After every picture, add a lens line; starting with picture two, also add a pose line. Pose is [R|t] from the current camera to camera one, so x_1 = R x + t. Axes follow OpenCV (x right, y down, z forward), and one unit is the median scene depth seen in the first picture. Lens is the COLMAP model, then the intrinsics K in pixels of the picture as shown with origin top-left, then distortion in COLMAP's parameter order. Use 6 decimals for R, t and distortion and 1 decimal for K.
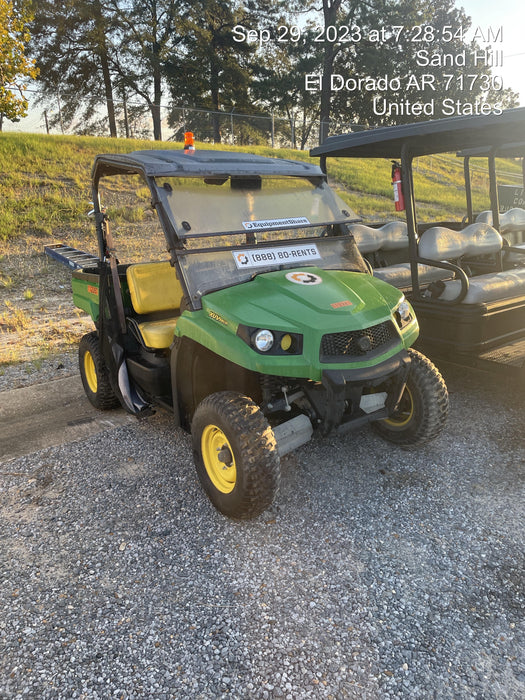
lens RADIAL K [[536.0, 0, 257.5], [0, 536.0, 355.1], [0, 0, 1]] dist [0.044984, -0.055021]
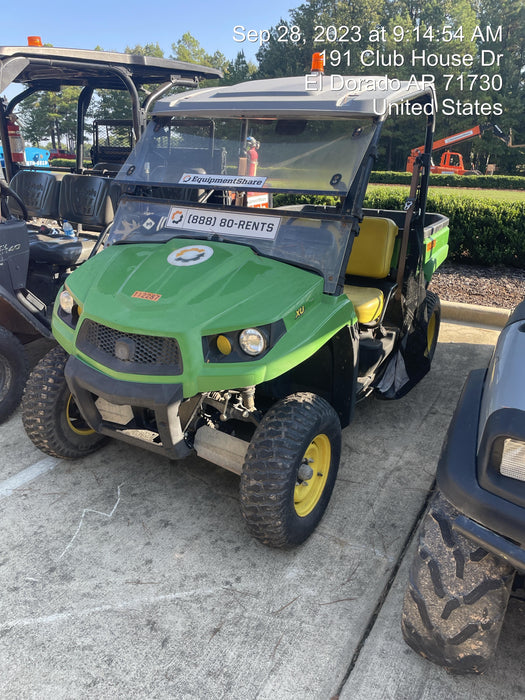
lens RADIAL K [[536.0, 0, 253.9], [0, 536.0, 360.5], [0, 0, 1]] dist [0.044984, -0.055021]
pose [[0.437271, 0.398477, -0.806232, 0.827334], [-0.271596, 0.913134, 0.304009, -0.266806], [0.857339, 0.086035, 0.507512, 0.685613]]
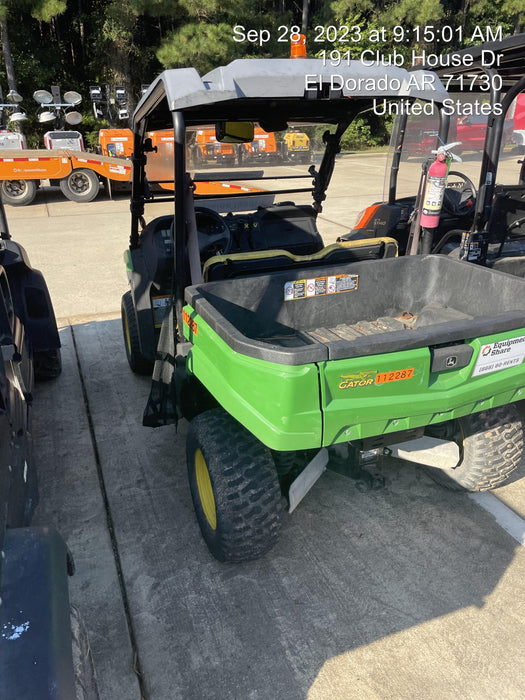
lens RADIAL K [[536.0, 0, 248.8], [0, 536.0, 350.7], [0, 0, 1]] dist [0.044984, -0.055021]
pose [[-0.969634, -0.013612, 0.244180, -0.312474], [0.135476, 0.801357, 0.582643, -0.631254], [-0.203606, 0.598031, -0.775179, 2.179737]]
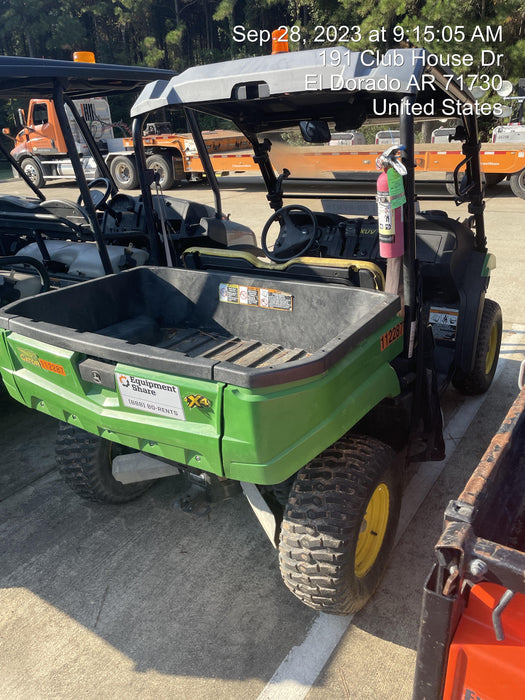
lens RADIAL K [[536.0, 0, 261.9], [0, 536.0, 341.2], [0, 0, 1]] dist [0.044984, -0.055021]
pose [[-0.377569, -0.257158, 0.889557, -0.941205], [0.290690, 0.879183, 0.377541, -0.441961], [-0.879171, 0.401133, -0.257199, 1.660477]]
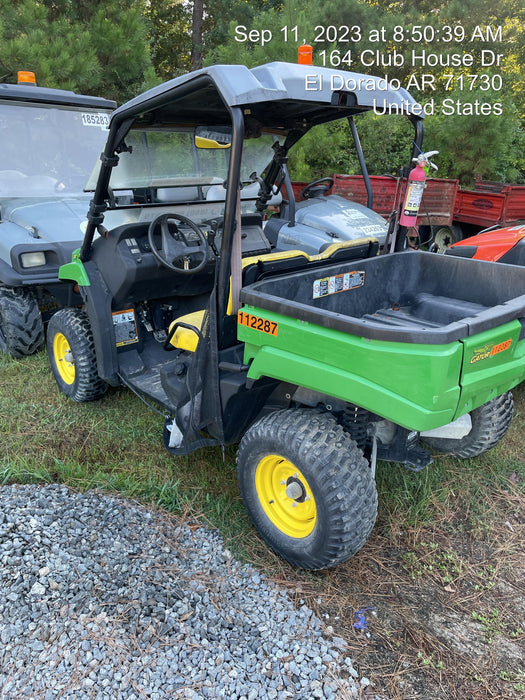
lens RADIAL K [[536.0, 0, 260.9], [0, 536.0, 344.1], [0, 0, 1]] dist [0.044984, -0.055021]
pose [[-0.985839, 0.098527, -0.135698, 0.040071], [0.004515, 0.824497, 0.565848, -0.620026], [0.167634, 0.557222, -0.813266, 2.189360]]
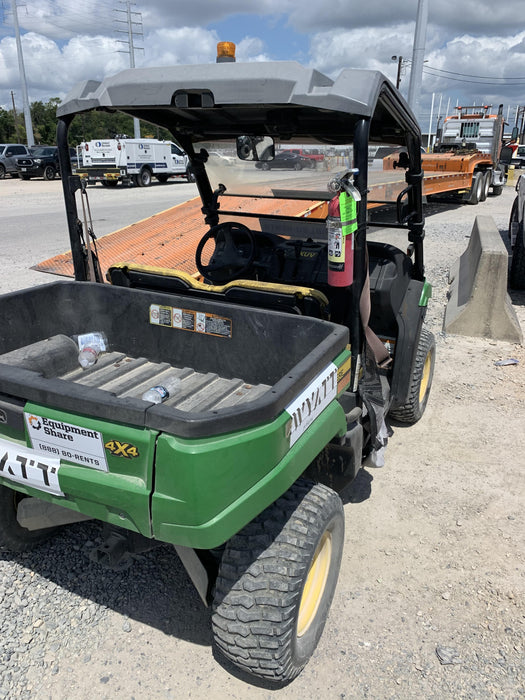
lens RADIAL K [[536.0, 0, 259.9], [0, 536.0, 336.0], [0, 0, 1]] dist [0.044984, -0.055021]
pose [[-0.487647, -0.239392, 0.839578, -0.875271], [0.215043, 0.899106, 0.381267, -0.440926], [-0.846142, 0.366469, -0.386967, 1.647916]]
